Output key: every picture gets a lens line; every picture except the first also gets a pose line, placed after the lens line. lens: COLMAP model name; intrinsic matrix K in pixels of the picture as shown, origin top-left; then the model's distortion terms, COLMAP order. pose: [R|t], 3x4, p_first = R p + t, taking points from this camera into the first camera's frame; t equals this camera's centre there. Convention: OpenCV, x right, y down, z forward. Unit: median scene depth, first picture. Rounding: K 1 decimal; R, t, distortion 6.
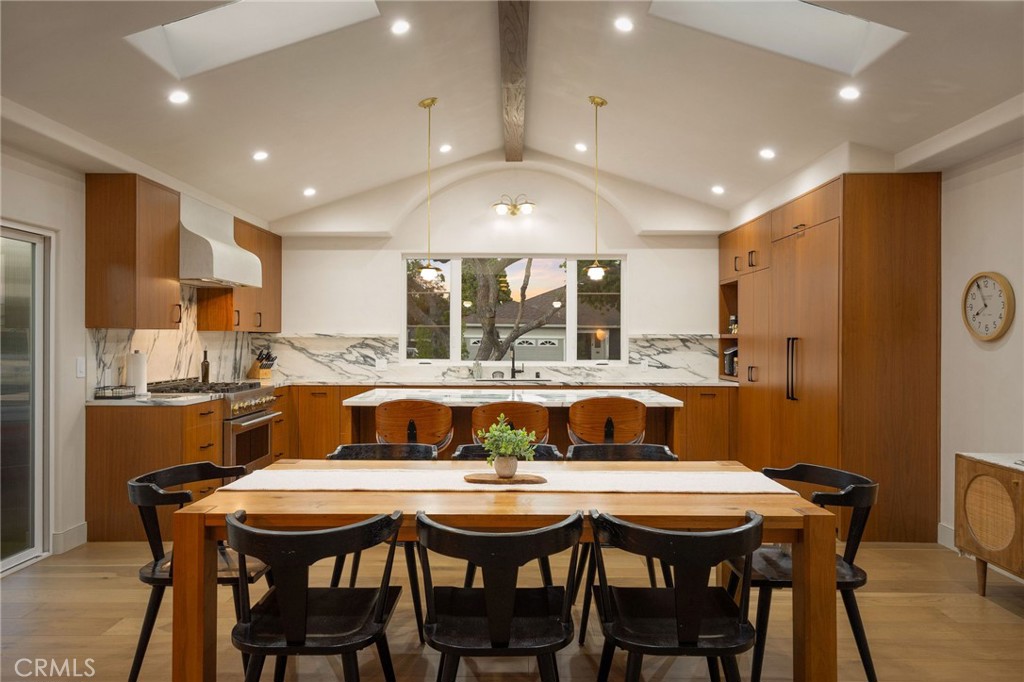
lens RADIAL K [[713.9, 0, 510.3], [0, 713.9, 340.0], [0, 0, 1]] dist [0.006399, 0.003248]
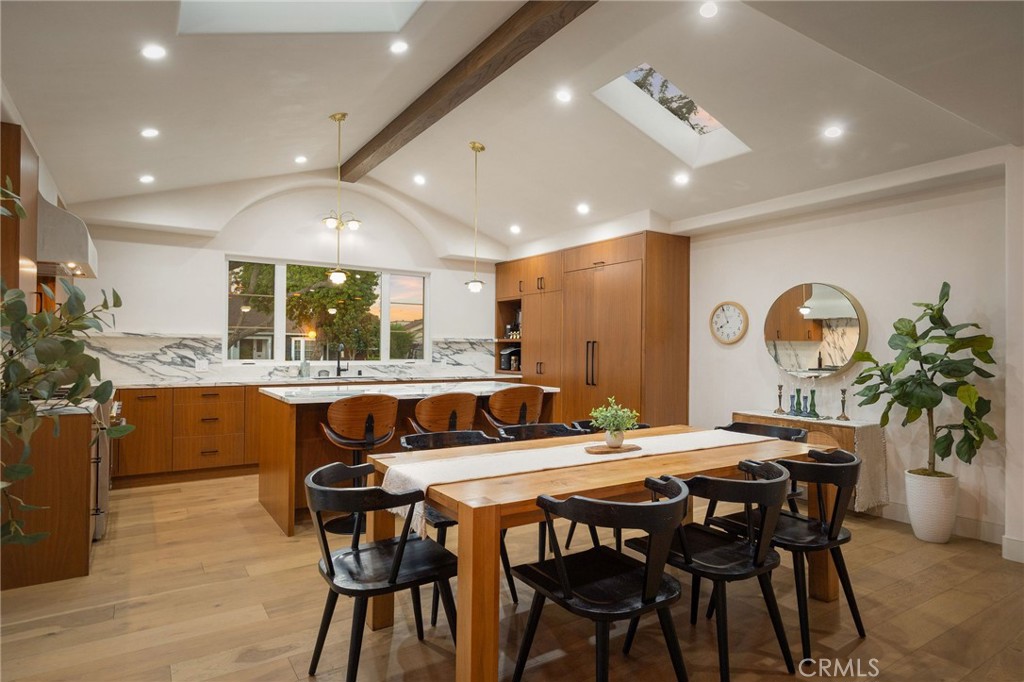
lens RADIAL K [[580.2, 0, 513.8], [0, 580.2, 343.7], [0, 0, 1]] dist [0.007371, -0.000475]
pose [[0.830417, 0.008271, 0.557081, -0.272937], [-0.005725, 0.999964, -0.006312, 0.007277], [-0.557113, 0.002052, 0.830434, 0.098323]]
